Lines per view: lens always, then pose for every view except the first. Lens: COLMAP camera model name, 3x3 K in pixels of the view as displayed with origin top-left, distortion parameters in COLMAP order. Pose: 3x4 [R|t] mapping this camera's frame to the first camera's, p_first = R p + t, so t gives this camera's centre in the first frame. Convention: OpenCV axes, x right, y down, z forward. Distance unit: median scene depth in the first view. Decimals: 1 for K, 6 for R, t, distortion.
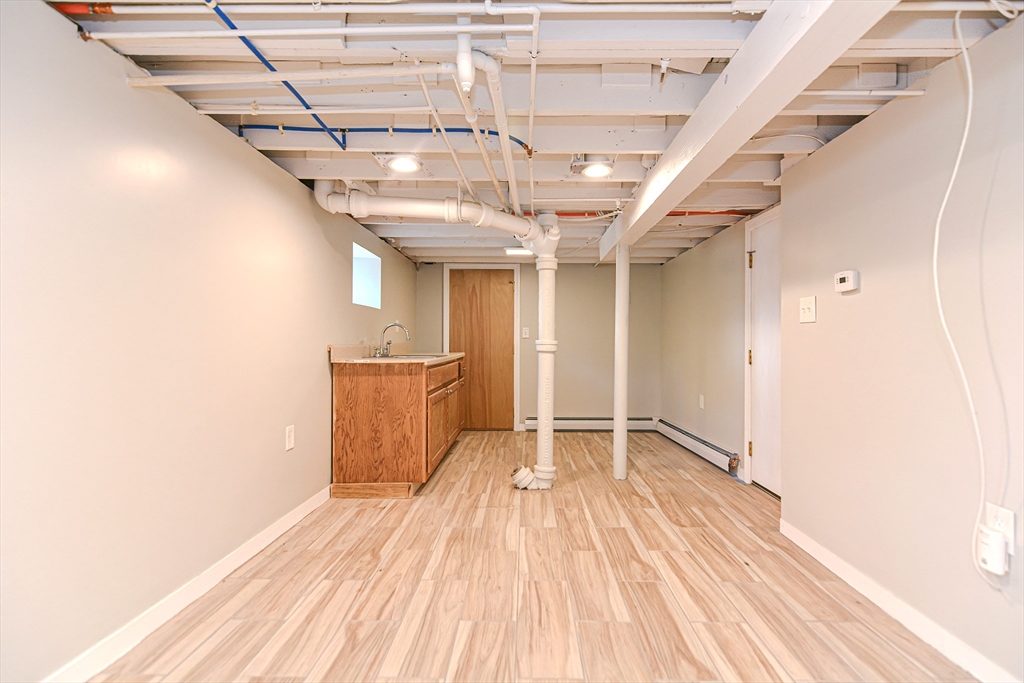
lens RADIAL K [[535.7, 0, 530.2], [0, 535.7, 349.2], [0, 0, 1]] dist [0.021297, -0.009806]
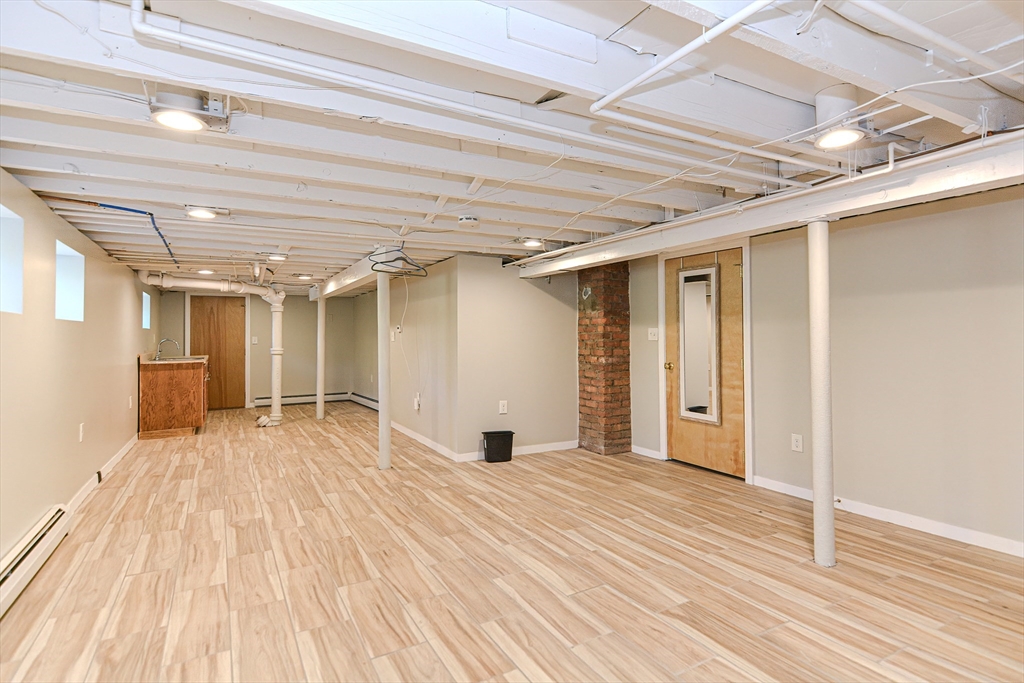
lens RADIAL K [[535.7, 0, 561.0], [0, 535.7, 330.8], [0, 0, 1]] dist [0.021297, -0.009806]
pose [[0.853302, -0.004812, 0.521395, -0.113418], [0.016889, 0.999688, -0.018414, -0.028420], [-0.521143, 0.024519, 0.853117, -1.272539]]
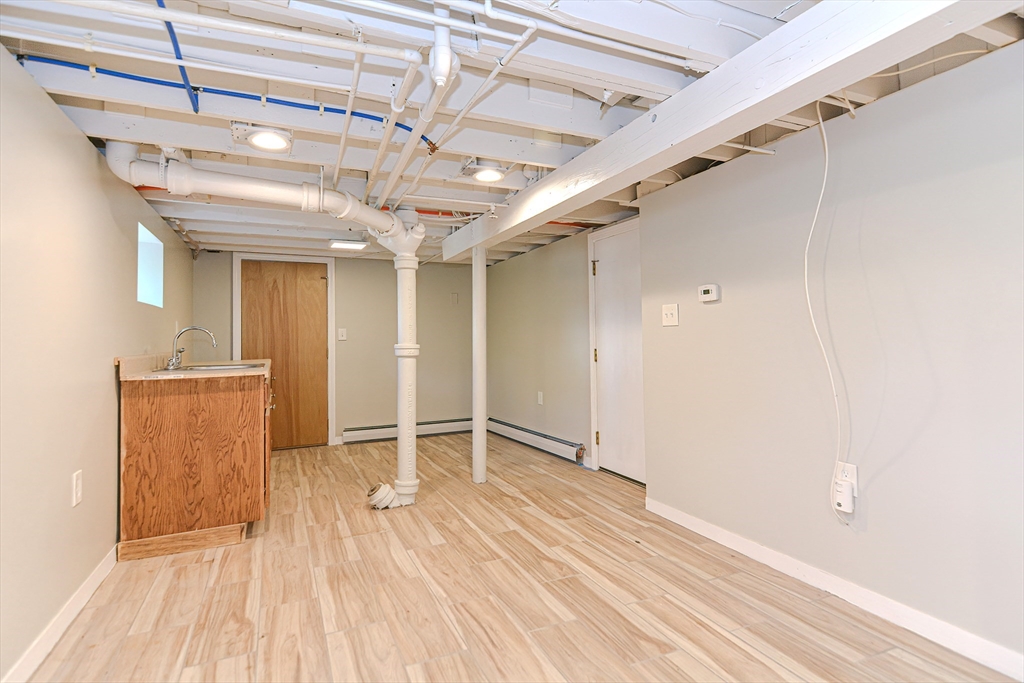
lens RADIAL K [[541.3, 0, 563.0], [0, 541.3, 329.6], [0, 0, 1]] dist [0.024377, -0.010524]
pose [[0.891967, -0.010180, 0.451986, -0.164254], [0.024278, 0.999382, -0.025403, -0.012113], [-0.451448, 0.033632, 0.891664, 0.033392]]
